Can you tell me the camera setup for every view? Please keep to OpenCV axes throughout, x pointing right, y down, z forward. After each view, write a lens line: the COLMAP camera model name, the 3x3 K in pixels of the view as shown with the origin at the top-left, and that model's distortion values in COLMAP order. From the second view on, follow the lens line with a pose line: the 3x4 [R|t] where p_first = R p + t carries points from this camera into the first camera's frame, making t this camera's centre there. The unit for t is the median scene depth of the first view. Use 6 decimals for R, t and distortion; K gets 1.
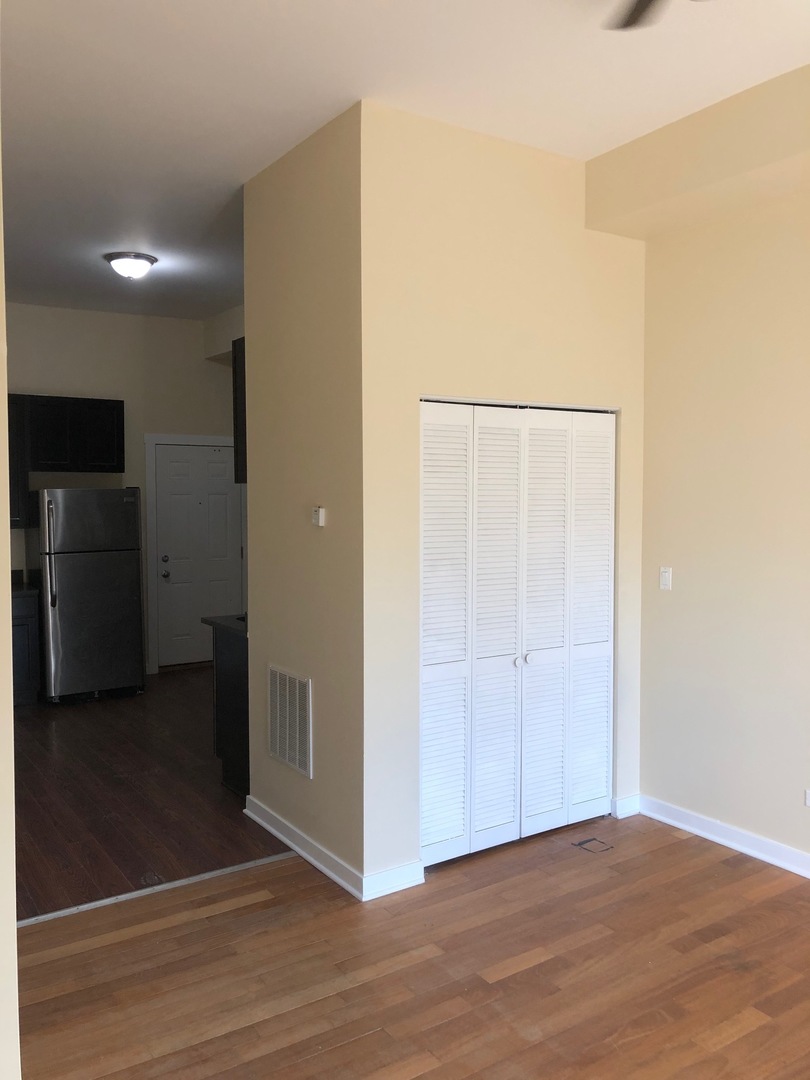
lens RADIAL K [[890.4, 0, 396.3], [0, 890.4, 535.3], [0, 0, 1]] dist [0.036664, -0.004864]
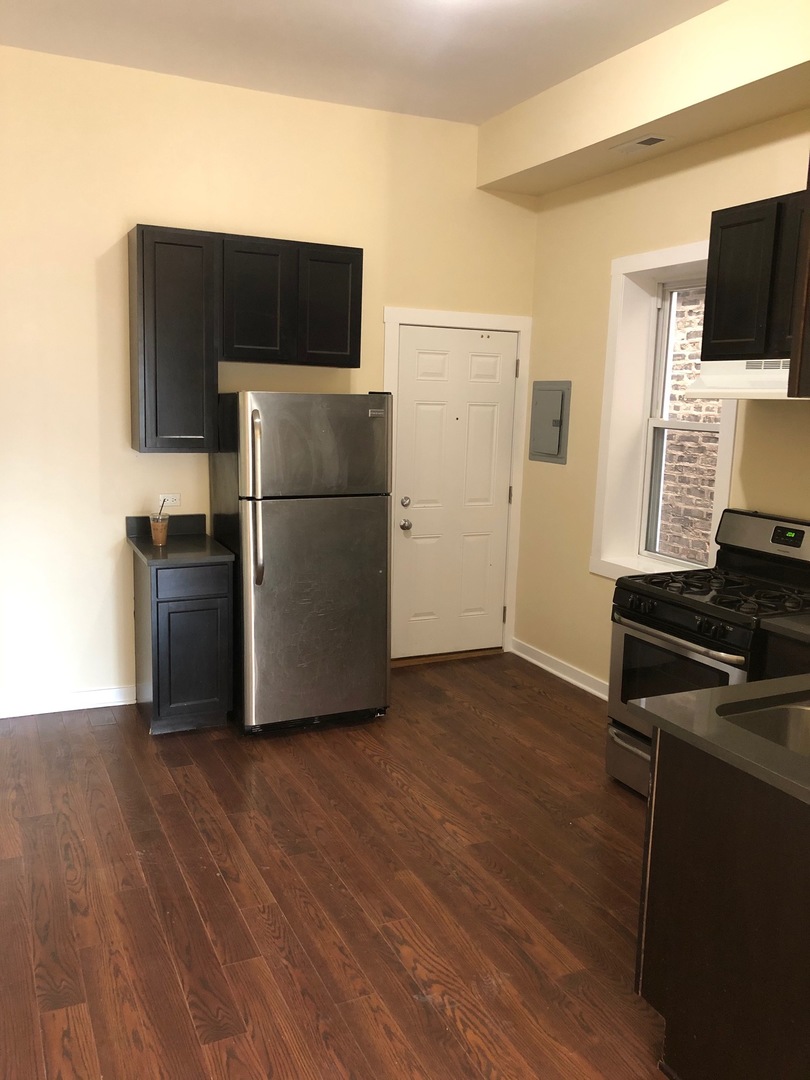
lens RADIAL K [[890.4, 0, 414.1], [0, 890.4, 543.3], [0, 0, 1]] dist [0.036664, -0.004864]
pose [[0.991595, 0.055893, -0.116686, -0.194618], [-0.041871, 0.991970, 0.119339, -0.024767], [0.122419, -0.113450, 0.985973, 0.388722]]
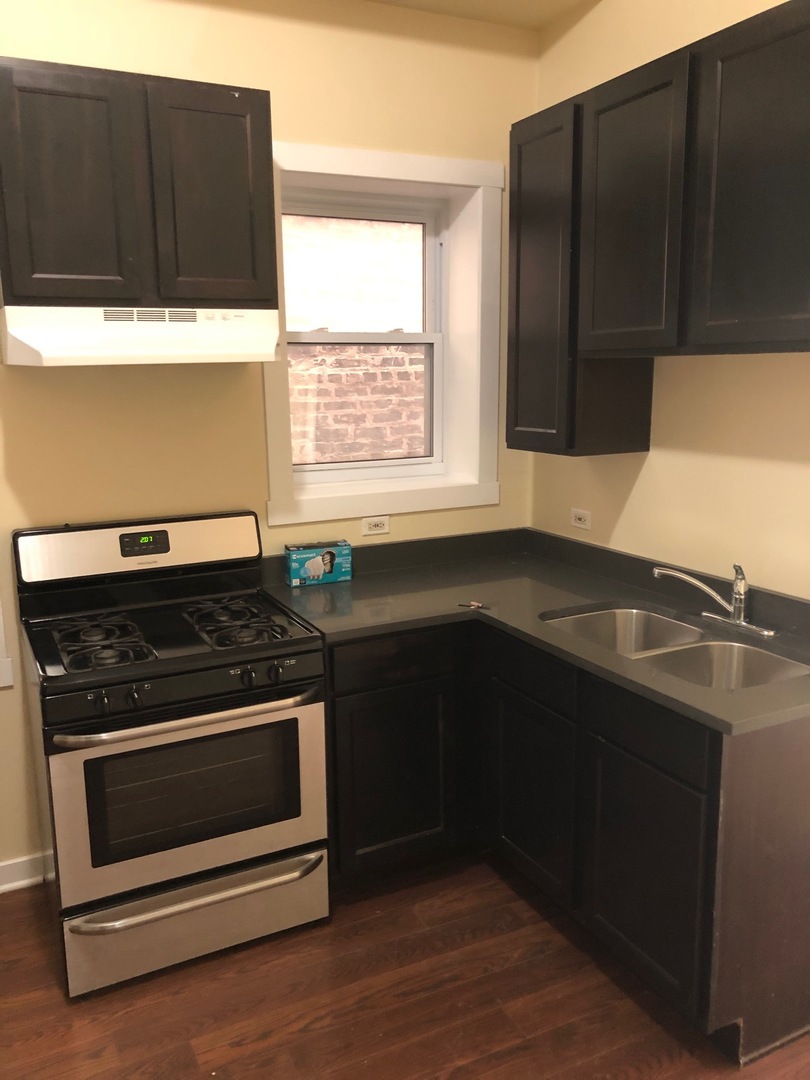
lens RADIAL K [[890.4, 0, 404.9], [0, 890.4, 538.4], [0, 0, 1]] dist [0.036664, -0.004864]
pose [[0.114027, -0.190781, 0.974987, -0.535663], [0.065390, 0.980701, 0.184252, -0.053658], [-0.991323, 0.042745, 0.124302, 0.974481]]
